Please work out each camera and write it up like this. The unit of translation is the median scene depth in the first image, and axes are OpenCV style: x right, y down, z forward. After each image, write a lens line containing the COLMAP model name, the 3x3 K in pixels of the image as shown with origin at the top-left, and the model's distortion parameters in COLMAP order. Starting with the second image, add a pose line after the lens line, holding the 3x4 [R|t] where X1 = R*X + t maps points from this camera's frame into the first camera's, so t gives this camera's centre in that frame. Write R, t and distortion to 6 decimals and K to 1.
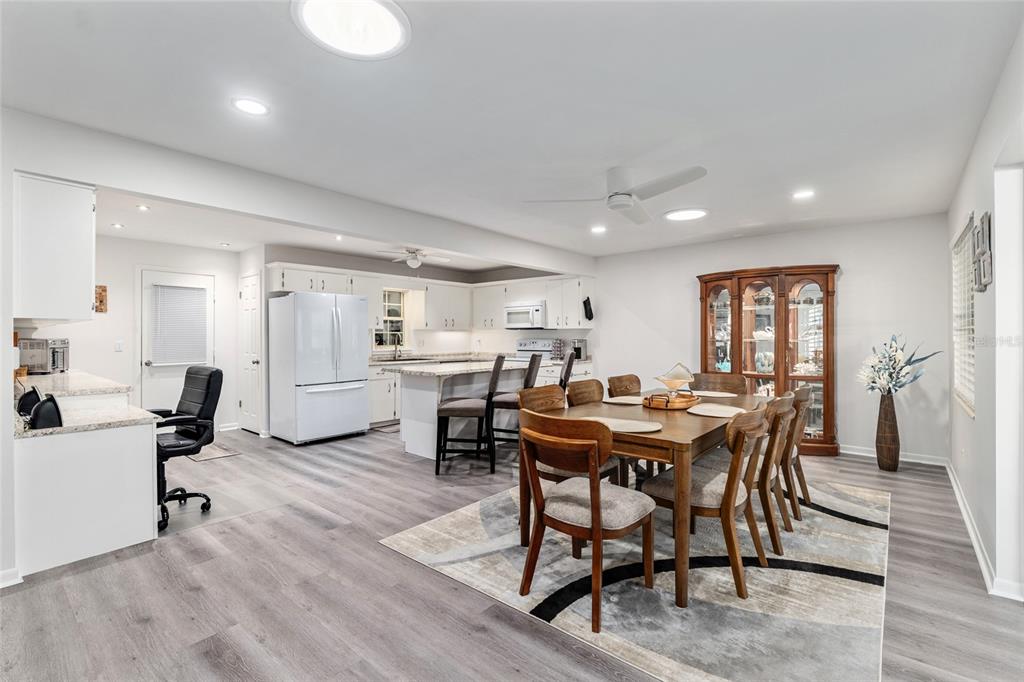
lens RADIAL K [[465.5, 0, 510.4], [0, 465.5, 339.7], [0, 0, 1]] dist [0.002658, -0.001414]
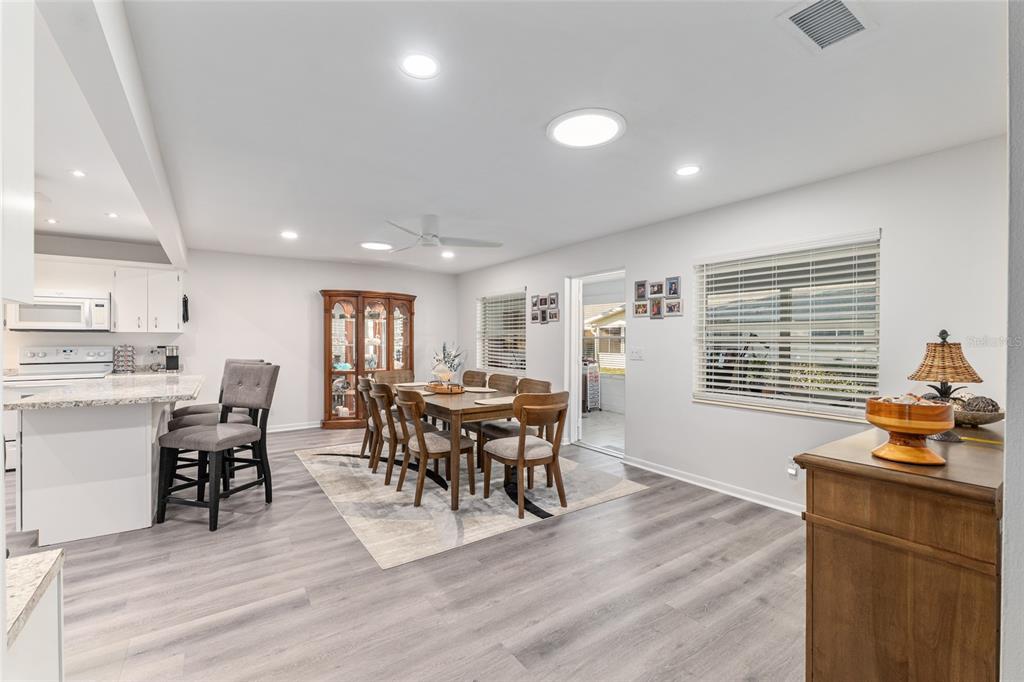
lens RADIAL K [[445.9, 0, 508.0], [0, 445.9, 340.9], [0, 0, 1]] dist [-0.004592, -0.000086]
pose [[0.236761, 0.001572, 0.971567, -0.746411], [0.003266, 0.999992, -0.002414, -0.008717], [-0.971563, 0.003745, 0.236753, 0.384042]]
